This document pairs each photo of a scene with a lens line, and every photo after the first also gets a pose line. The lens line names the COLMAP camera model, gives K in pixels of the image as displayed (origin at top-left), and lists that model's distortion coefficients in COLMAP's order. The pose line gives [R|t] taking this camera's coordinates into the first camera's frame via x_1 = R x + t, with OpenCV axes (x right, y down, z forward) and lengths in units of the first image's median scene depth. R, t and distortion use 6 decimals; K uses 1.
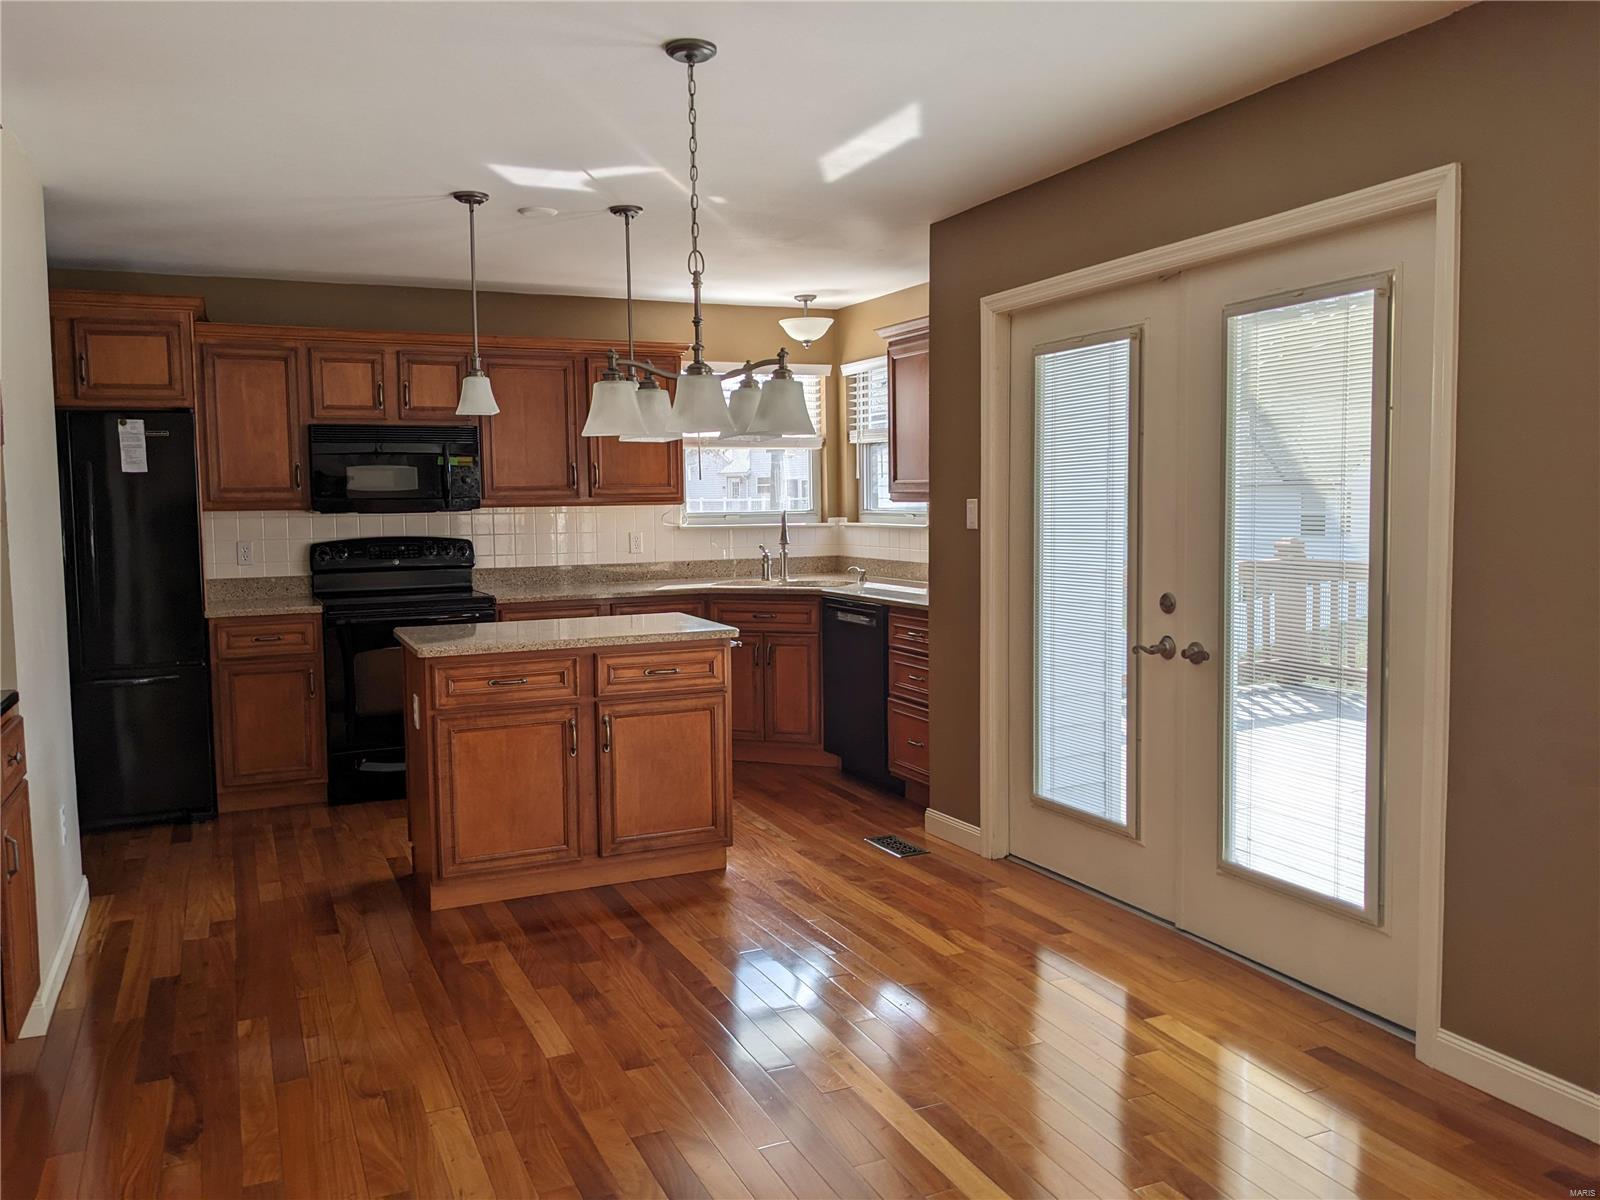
lens RADIAL K [[1247.8, 0, 802.0], [0, 1247.8, 599.1], [0, 0, 1]] dist [0.046813, -0.076347]
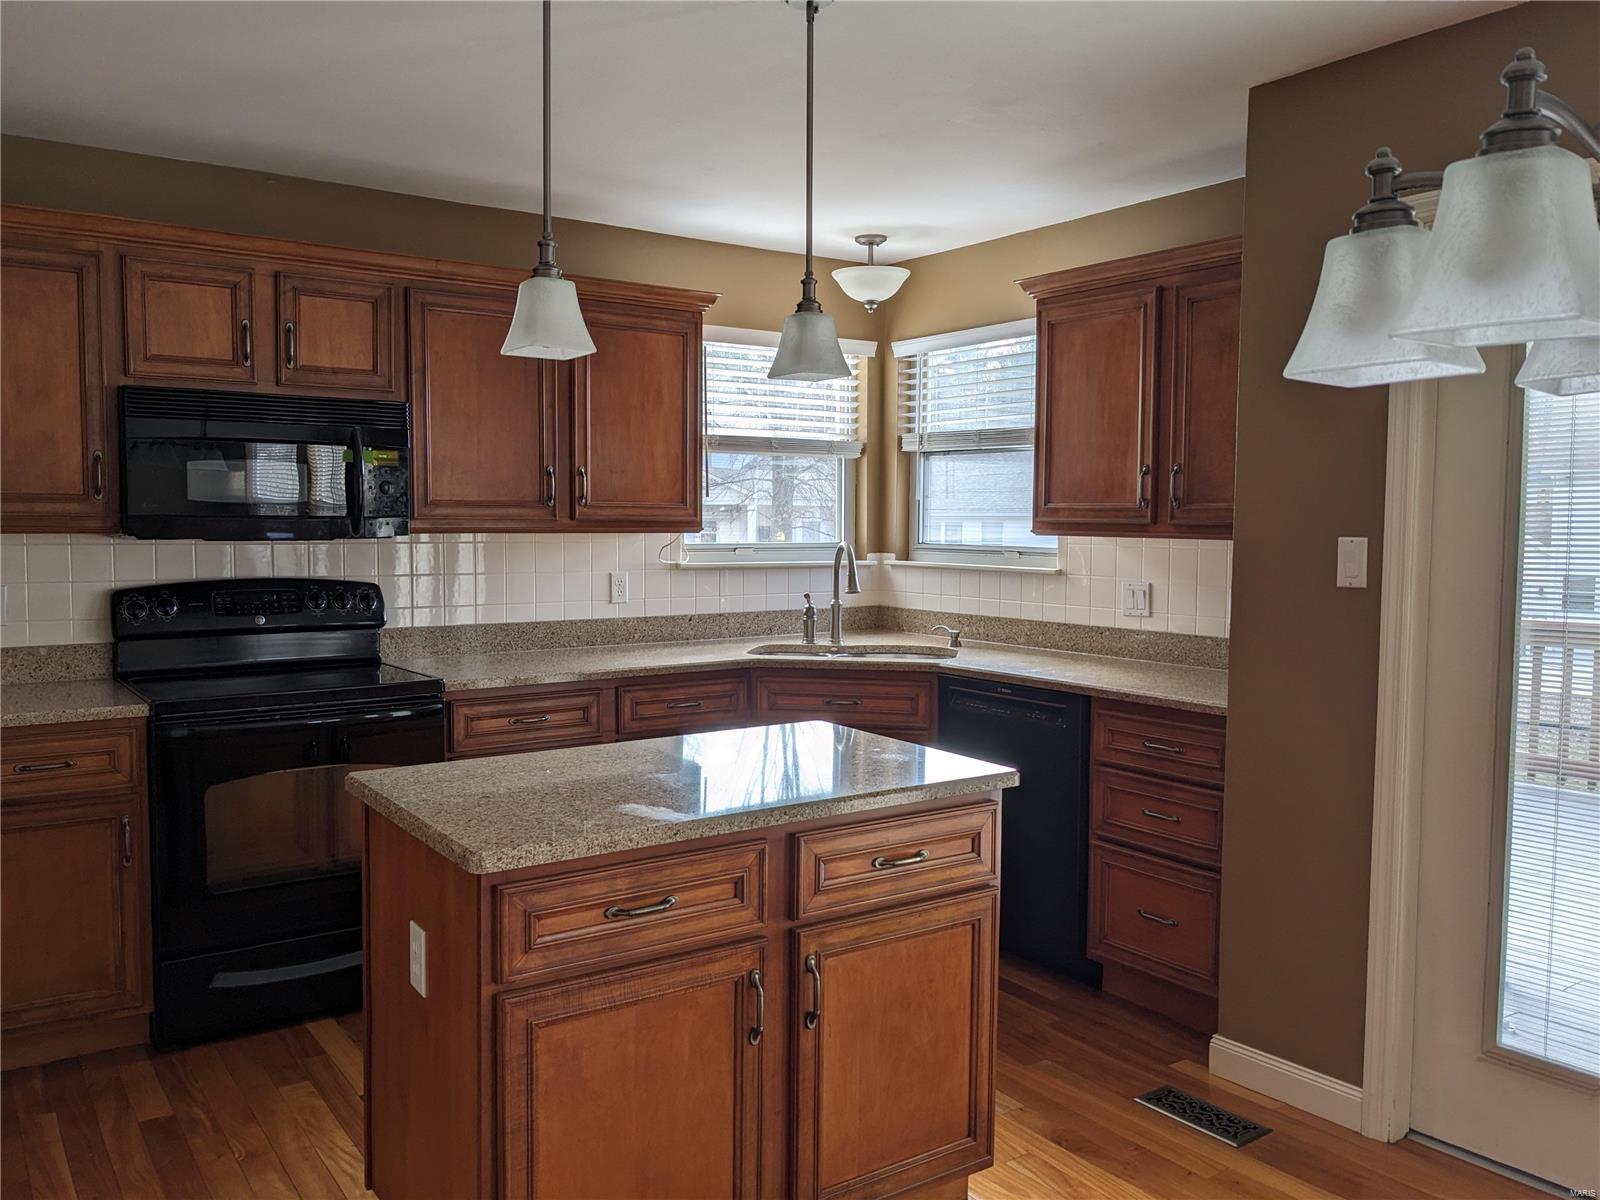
lens RADIAL K [[1247.8, 0, 787.9], [0, 1247.8, 603.8], [0, 0, 1]] dist [0.046813, -0.076347]
pose [[0.983063, 0.006587, 0.183150, -0.240174], [-0.003993, 0.999886, -0.014530, -0.038860], [-0.183225, 0.013552, 0.982978, 0.461448]]
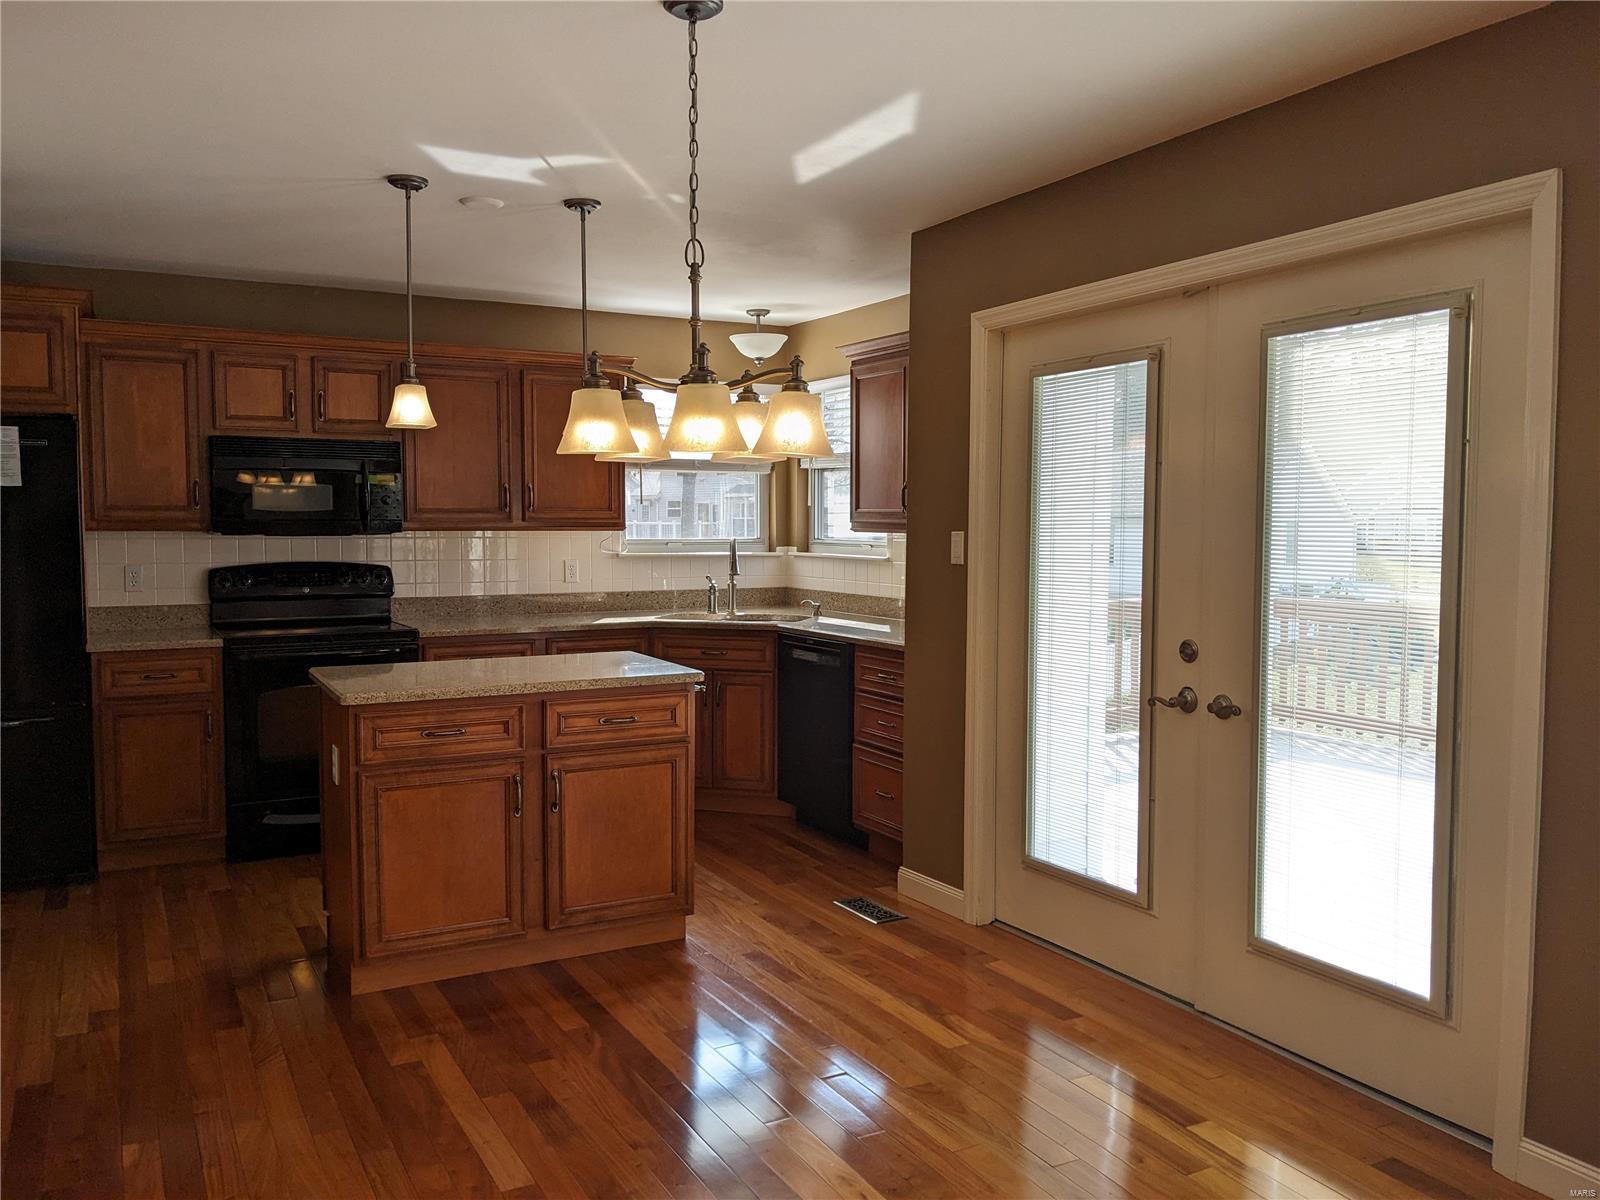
lens RADIAL K [[1247.8, 0, 798.0], [0, 1247.8, 609.6], [0, 0, 1]] dist [0.046813, -0.076347]
pose [[0.997291, 0.010826, 0.072750, -0.047152], [-0.010013, 0.999883, -0.011526, -0.011163], [-0.072866, 0.010766, 0.997284, 0.094505]]
